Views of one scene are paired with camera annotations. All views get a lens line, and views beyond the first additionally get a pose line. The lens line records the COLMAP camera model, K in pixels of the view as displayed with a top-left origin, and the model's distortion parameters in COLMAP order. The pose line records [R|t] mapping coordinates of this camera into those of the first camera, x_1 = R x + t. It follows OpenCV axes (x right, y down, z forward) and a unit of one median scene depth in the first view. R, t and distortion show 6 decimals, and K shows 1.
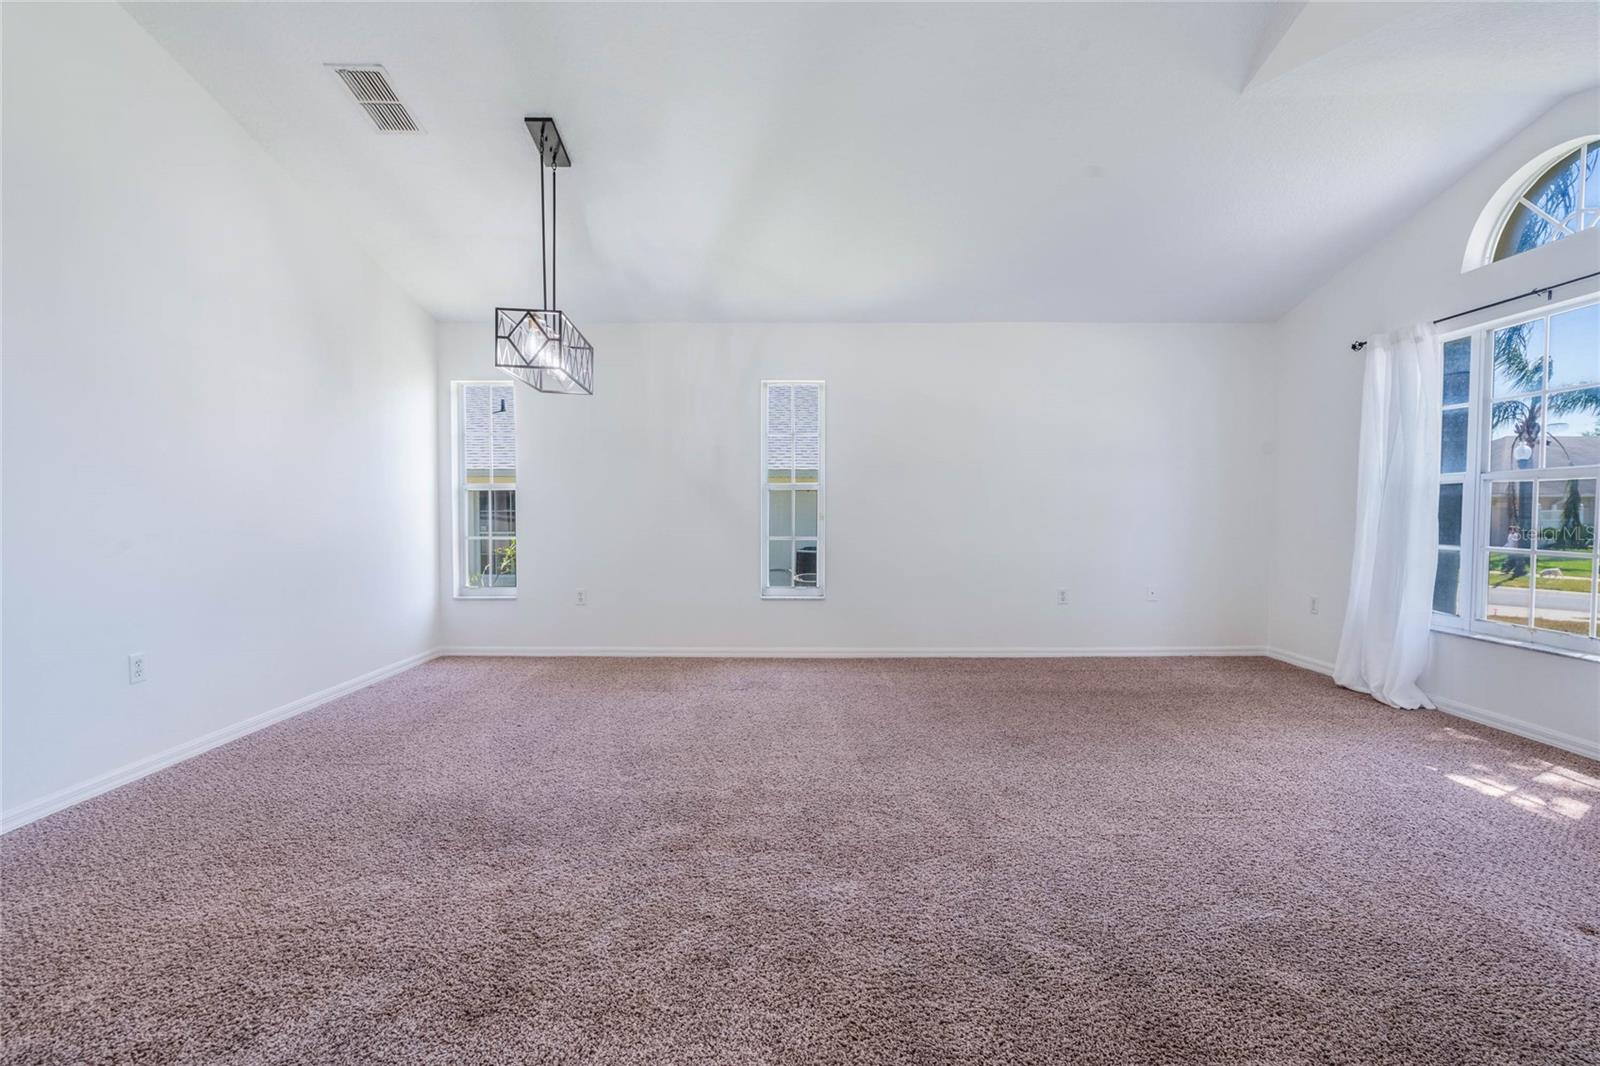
lens RADIAL K [[747.3, 0, 819.2], [0, 747.3, 535.1], [0, 0, 1]] dist [-0.000694, 0.000150]
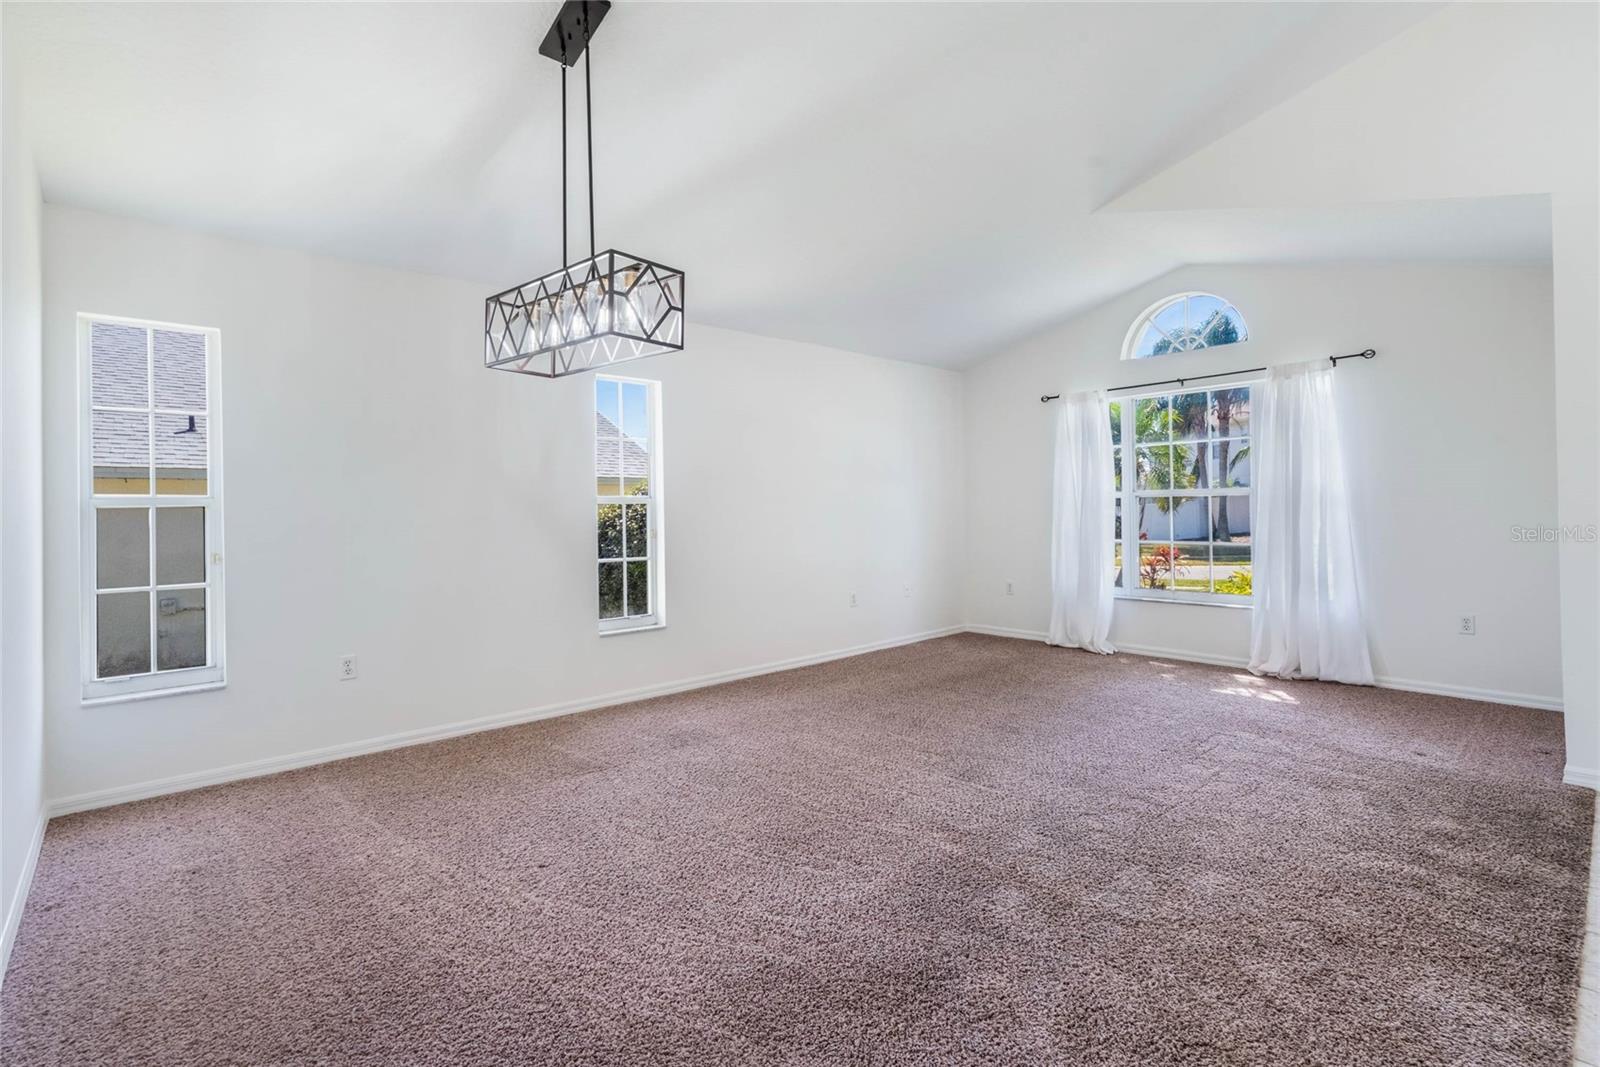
lens RADIAL K [[745.9, 0, 803.7], [0, 745.9, 500.9], [0, 0, 1]] dist [-0.002478, -0.000381]
pose [[0.744702, -0.004207, 0.667383, -0.772941], [0.040165, 0.998450, -0.038525, -0.039051], [-0.666187, 0.055495, 0.743717, 0.387381]]
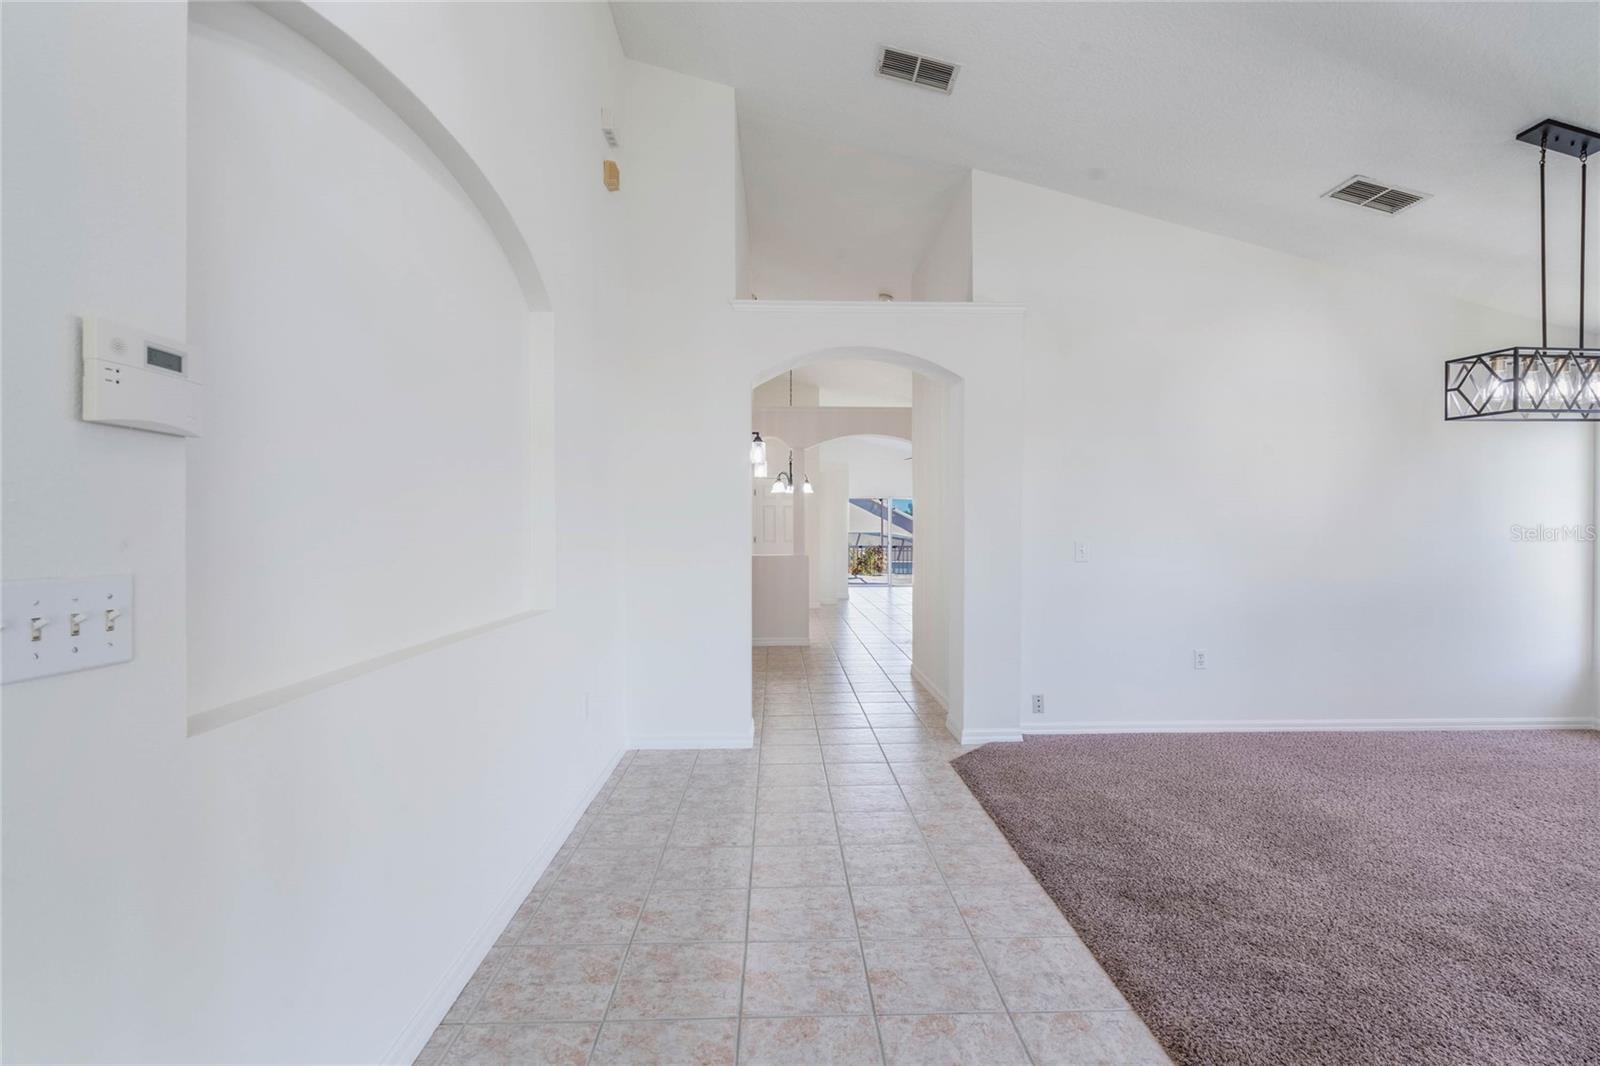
lens RADIAL K [[755.7, 0, 766.0], [0, 755.7, 531.6], [0, 0, 1]] dist [-0.000720, -0.000119]
pose [[-0.020252, 0.003820, -0.999788, 0.583800], [-0.033745, 0.999420, 0.004502, -0.053313], [0.999225, 0.033829, -0.020111, 0.128210]]
